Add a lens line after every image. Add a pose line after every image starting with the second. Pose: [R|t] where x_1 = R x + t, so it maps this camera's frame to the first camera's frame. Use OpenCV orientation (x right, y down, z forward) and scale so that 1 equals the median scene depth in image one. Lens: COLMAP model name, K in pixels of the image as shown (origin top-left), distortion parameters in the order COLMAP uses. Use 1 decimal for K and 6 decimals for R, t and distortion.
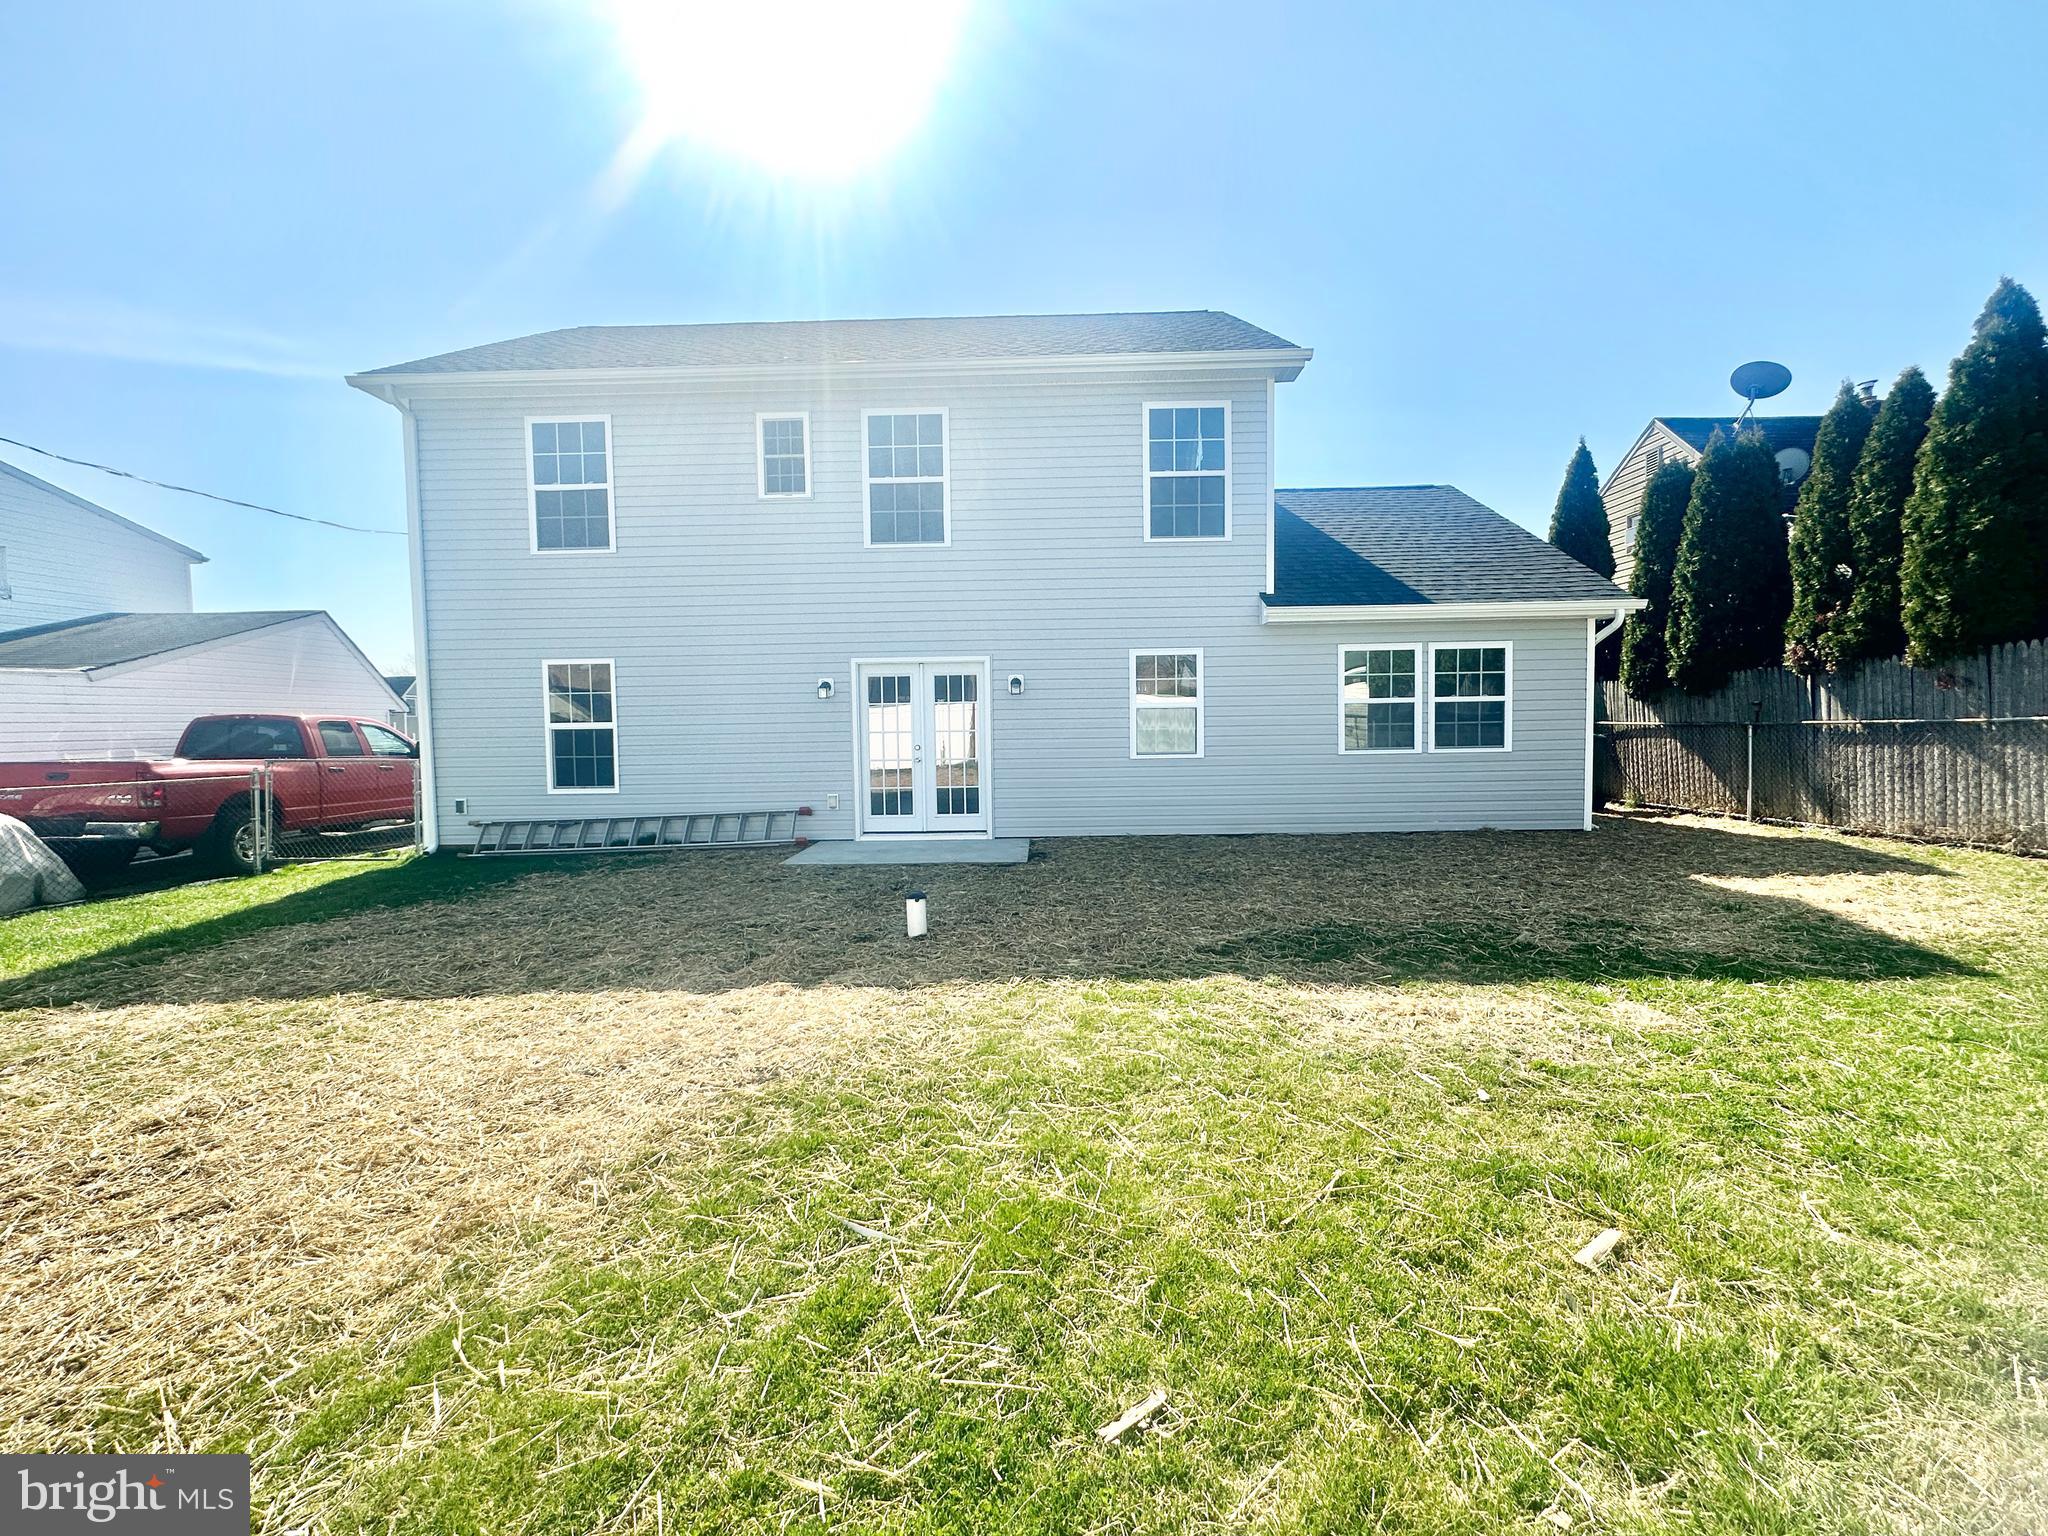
lens RADIAL K [[815.6, 0, 1025.0], [0, 815.6, 764.8], [0, 0, 1]] dist [0.000869, 0.000547]
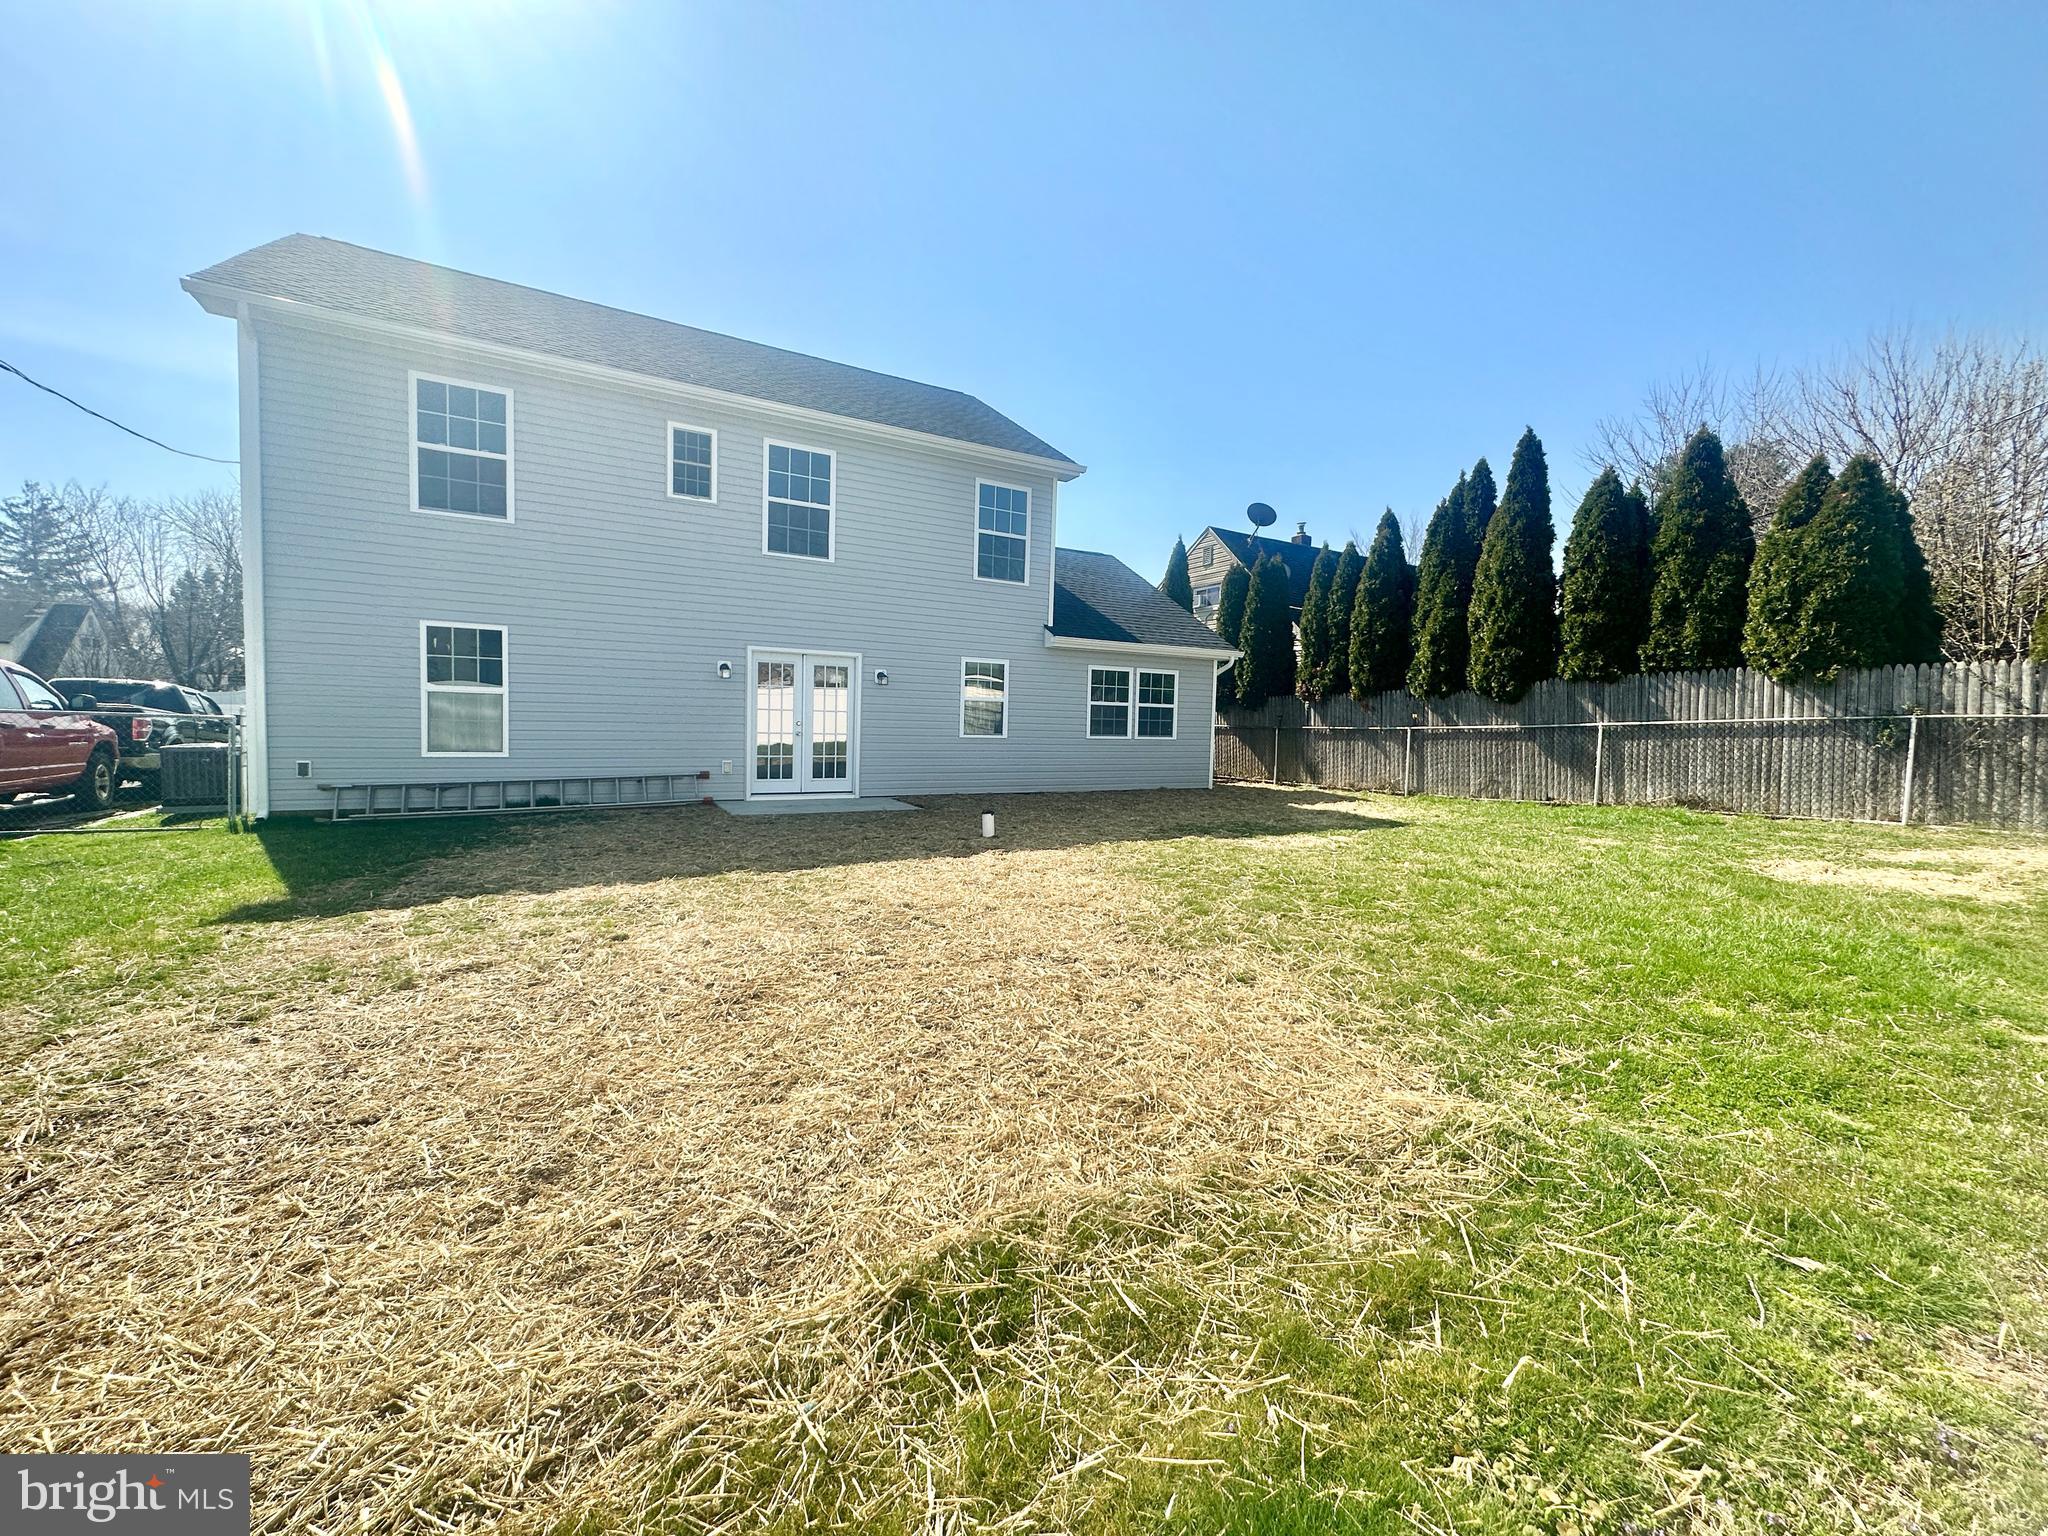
lens RADIAL K [[815.6, 0, 1025.2], [0, 815.6, 764.7], [0, 0, 1]] dist [0.000869, 0.000547]
pose [[0.860760, 0.010956, 0.508894, -0.468458], [-0.015072, 0.999879, 0.003967, 0.030971], [-0.508788, -0.011084, 0.860820, -0.222575]]
